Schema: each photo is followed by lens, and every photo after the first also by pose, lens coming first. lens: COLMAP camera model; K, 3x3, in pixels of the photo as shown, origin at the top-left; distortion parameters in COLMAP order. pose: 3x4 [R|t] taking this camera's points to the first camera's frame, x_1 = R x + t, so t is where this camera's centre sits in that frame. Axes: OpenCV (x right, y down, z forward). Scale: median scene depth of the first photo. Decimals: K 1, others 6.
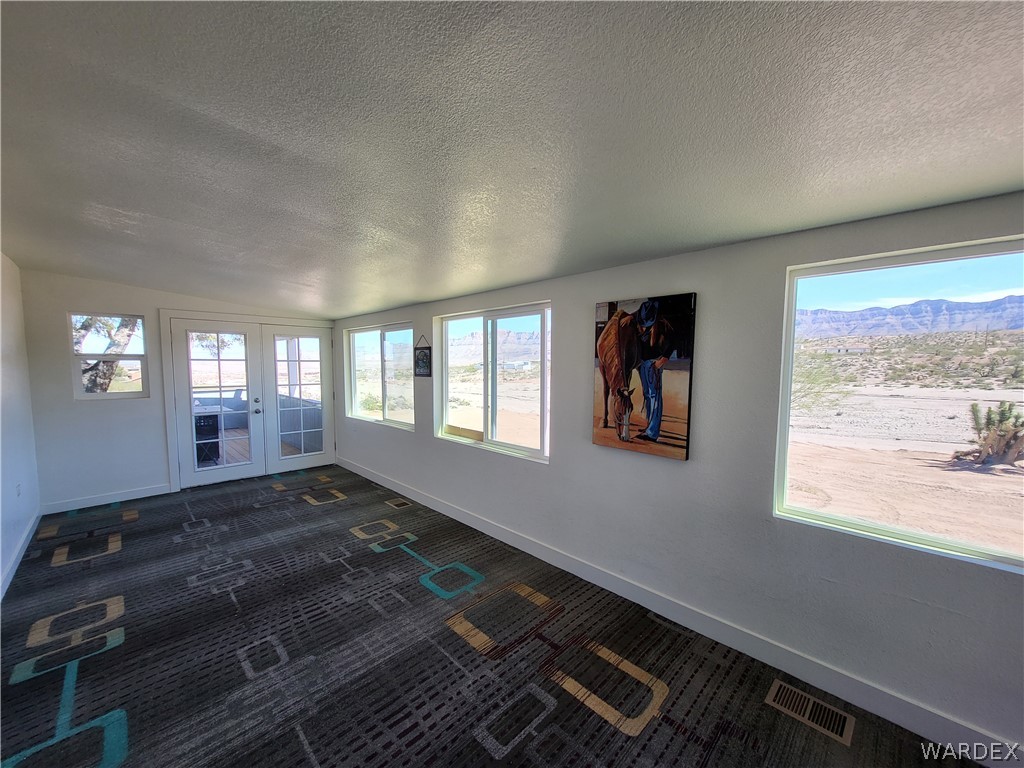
lens RADIAL K [[402.2, 0, 505.5], [0, 402.2, 394.3], [0, 0, 1]] dist [0.001453, -0.000244]
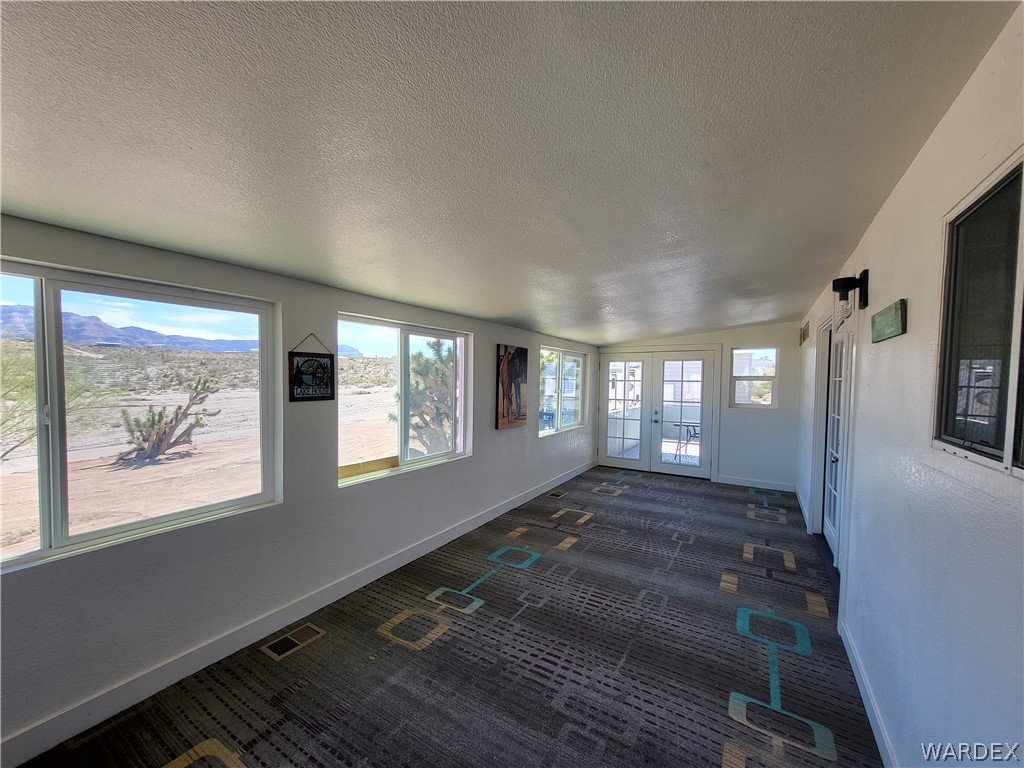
lens RADIAL K [[402.2, 0, 505.5], [0, 402.2, 394.3], [0, 0, 1]] dist [0.001453, -0.000244]
pose [[-0.237690, -0.041394, 0.970459, -1.430270], [0.064039, 0.996250, 0.058179, -0.116609], [-0.969228, 0.075976, -0.234148, 1.409821]]
